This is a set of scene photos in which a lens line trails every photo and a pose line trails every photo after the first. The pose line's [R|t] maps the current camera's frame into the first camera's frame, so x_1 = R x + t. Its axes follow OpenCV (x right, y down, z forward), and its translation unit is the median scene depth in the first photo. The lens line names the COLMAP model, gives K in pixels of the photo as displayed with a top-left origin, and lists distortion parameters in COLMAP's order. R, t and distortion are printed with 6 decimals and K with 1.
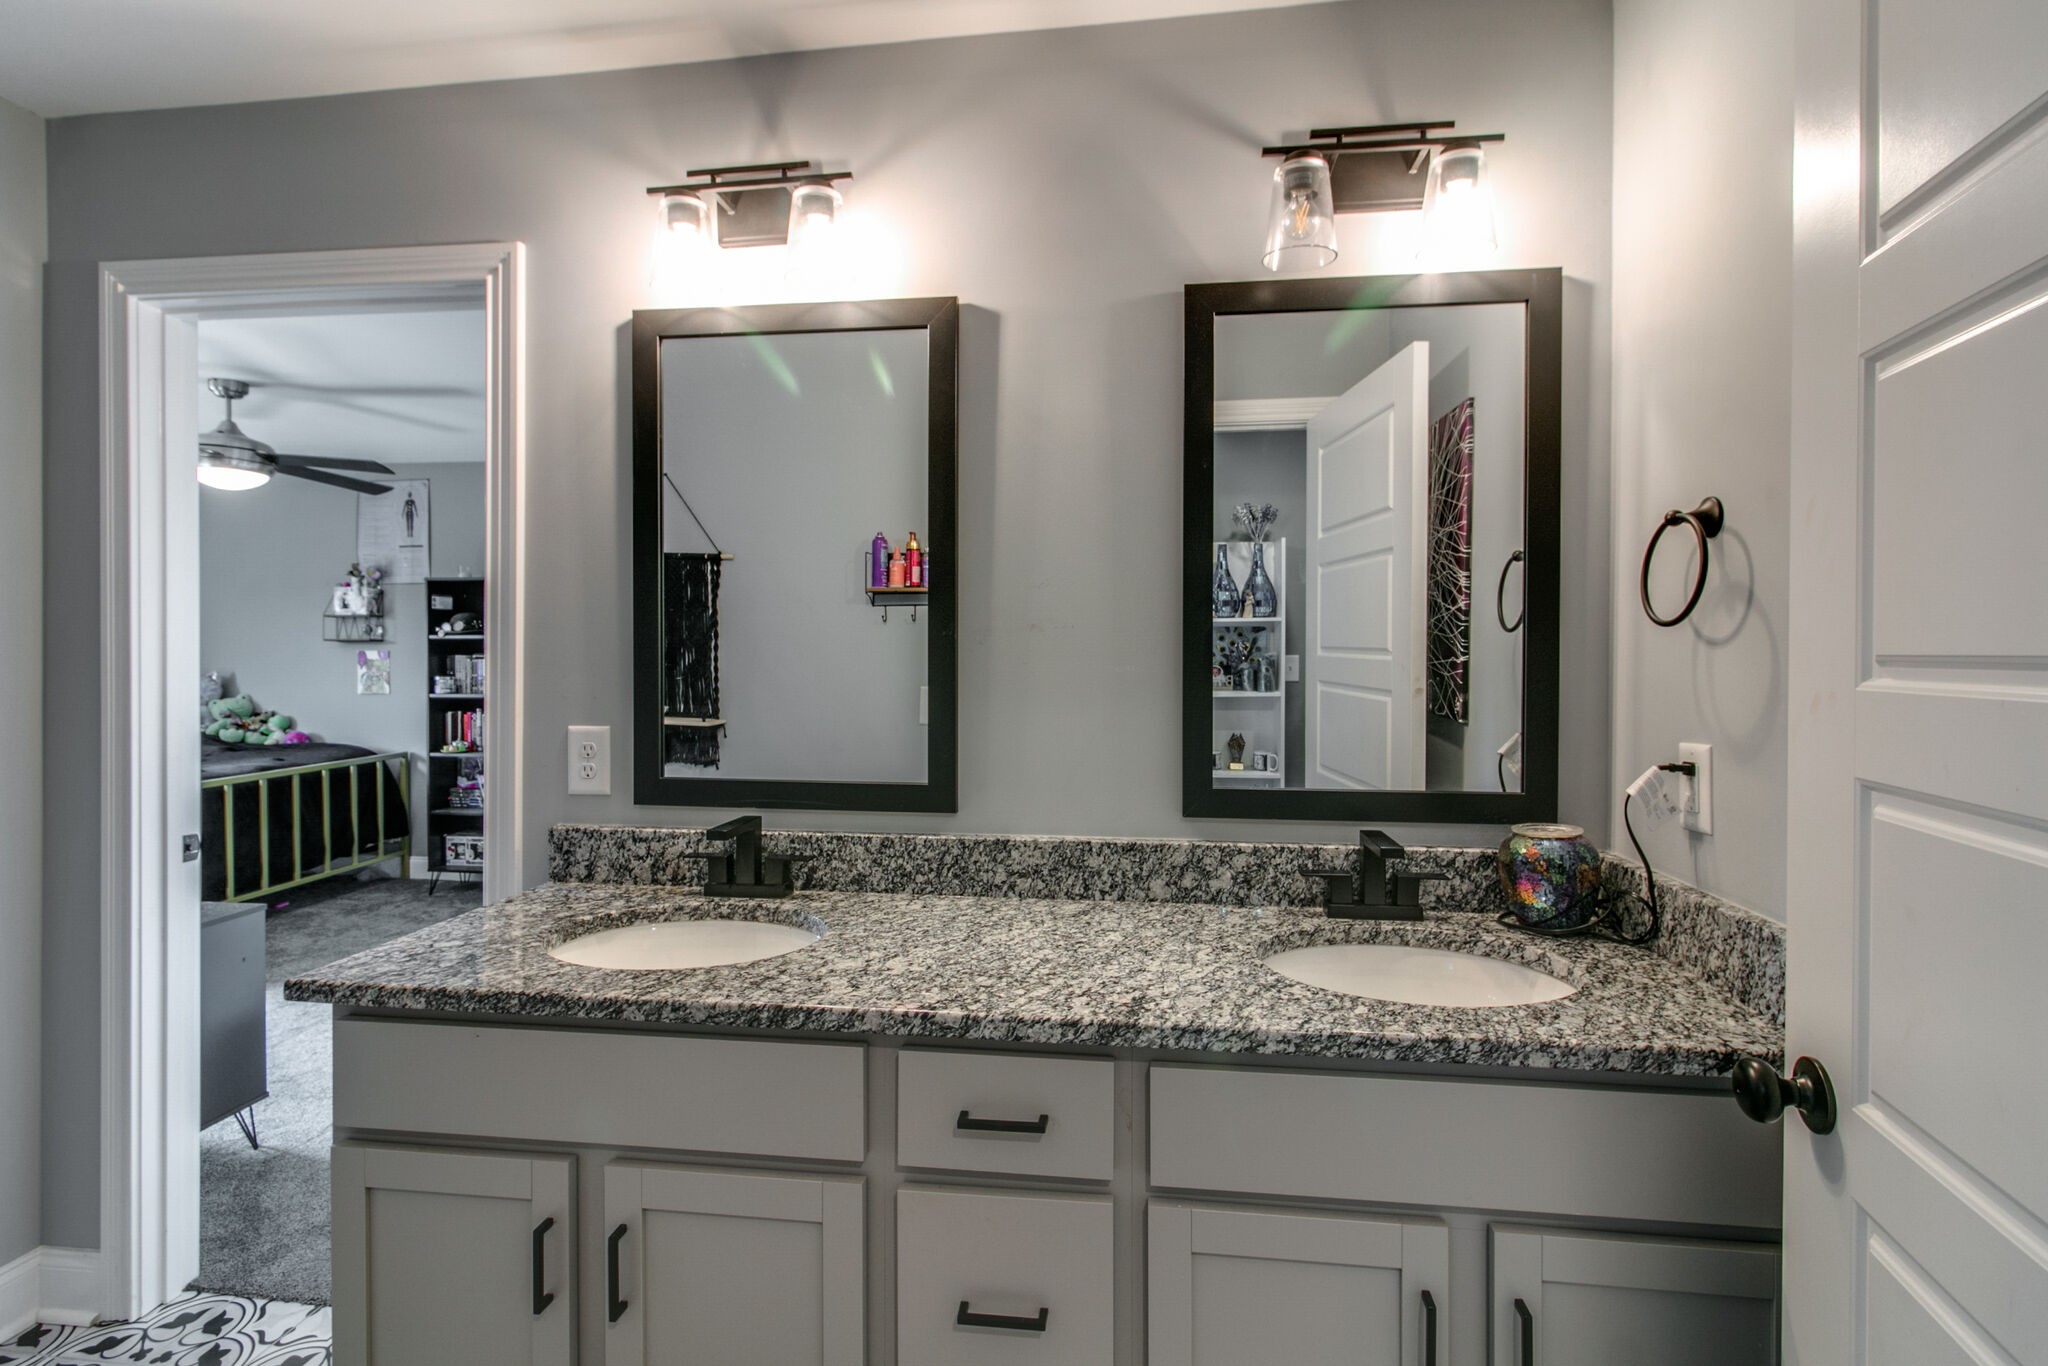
lens RADIAL K [[1491.0, 0, 1024.0], [0, 1491.0, 683.0], [0, 0, 1]] dist [0.001645, 0.001284]
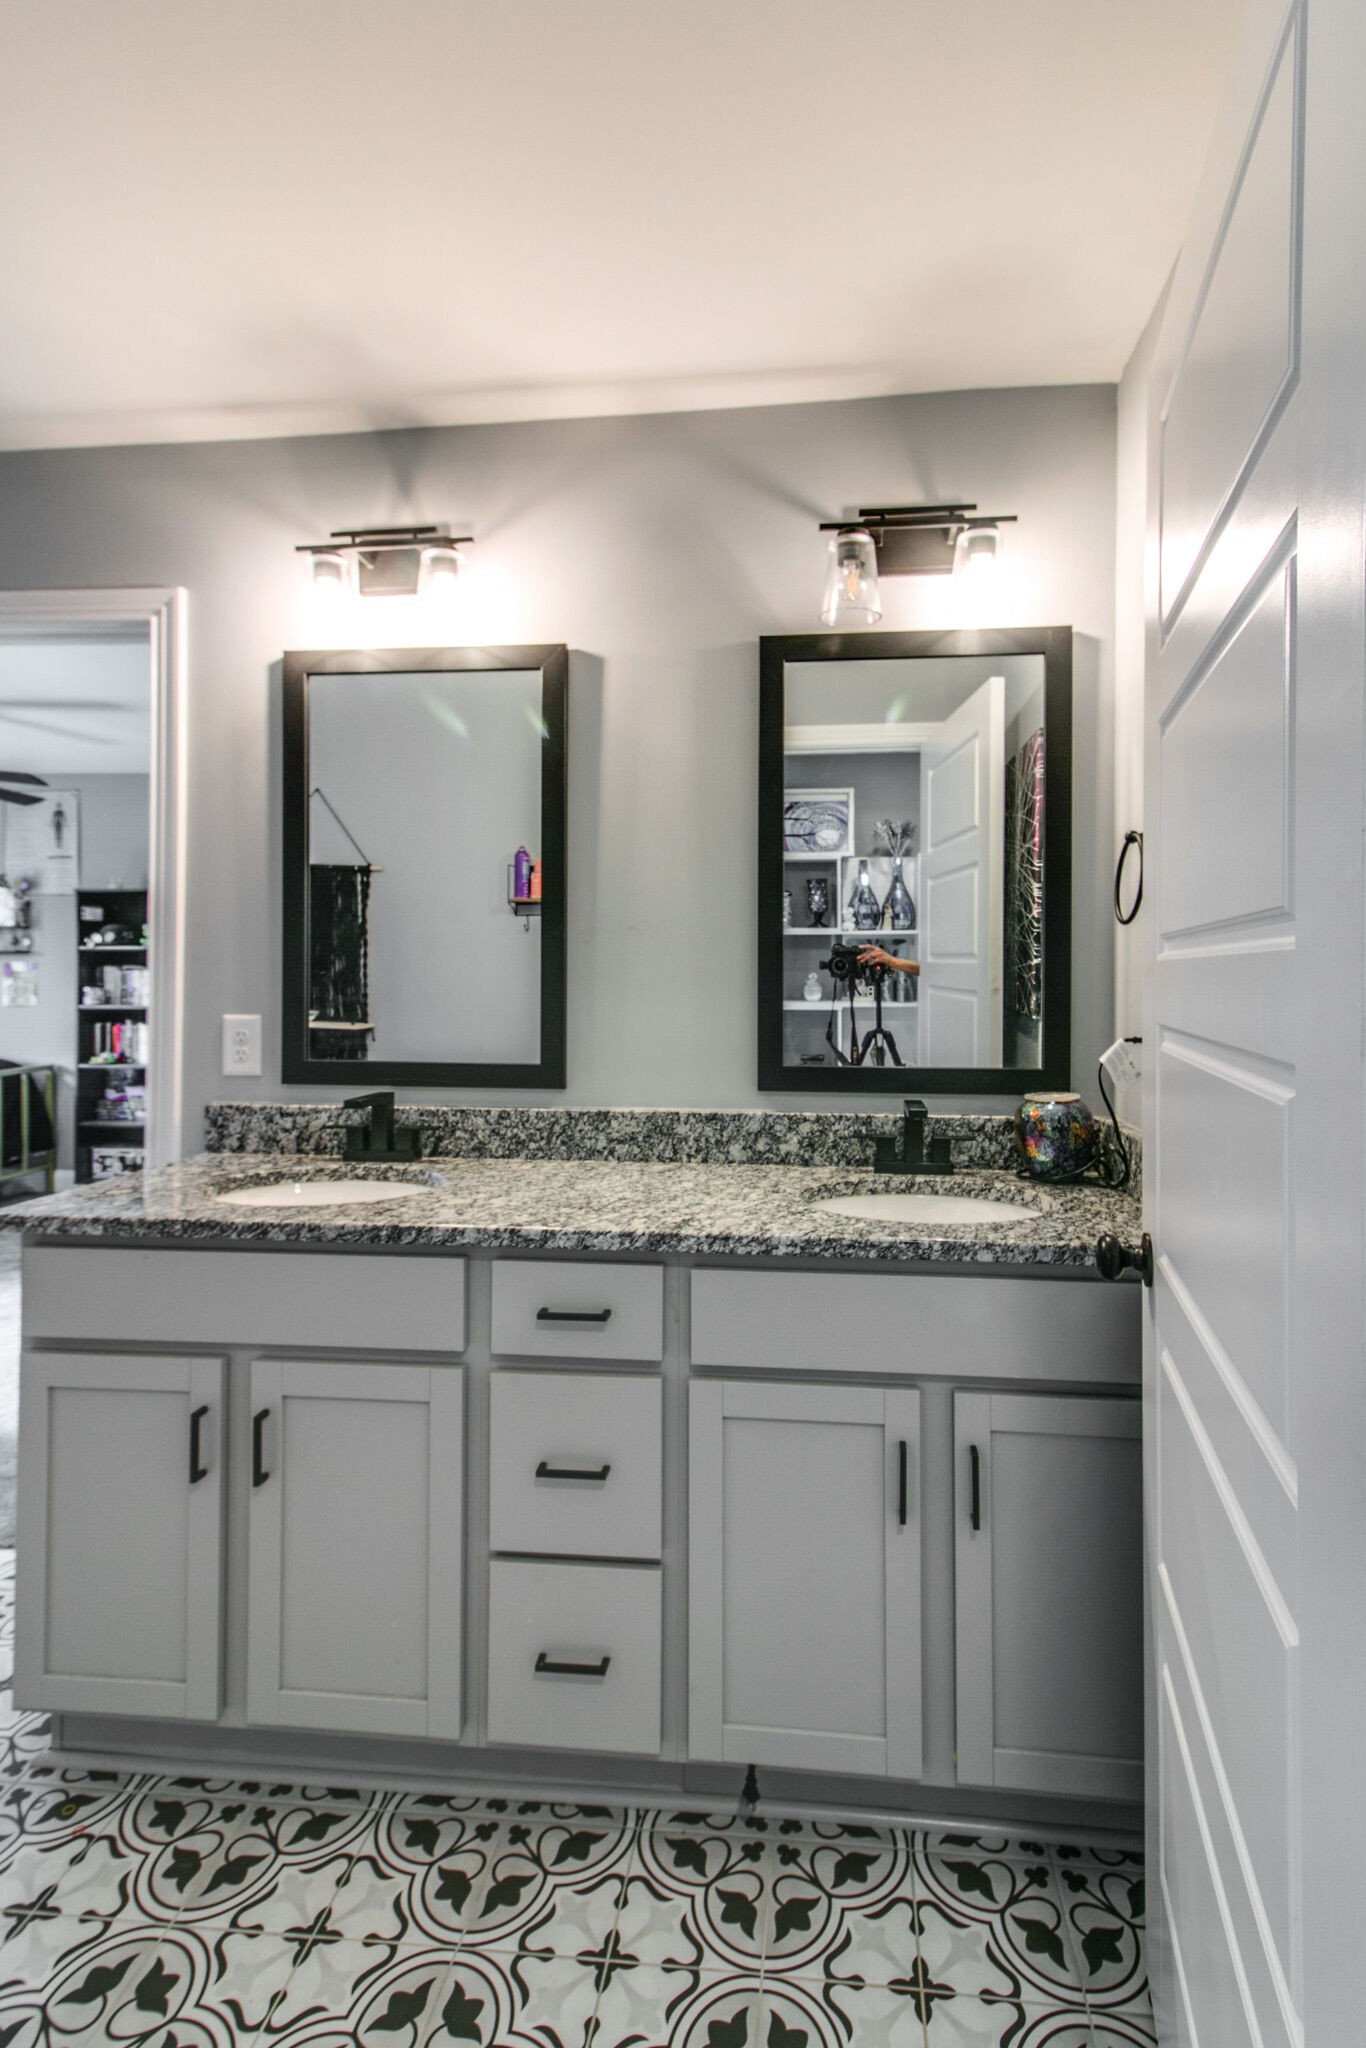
lens RADIAL K [[1555.7, 0, 748.8], [0, 1555.7, 973.5], [0, 0, 1]] dist [0.045243, -0.000619]
pose [[0.999542, 0.002098, 0.030179, 0.062489], [-0.001501, 0.999803, -0.019798, 0.022261], [-0.030214, 0.019744, 0.999348, -0.217058]]
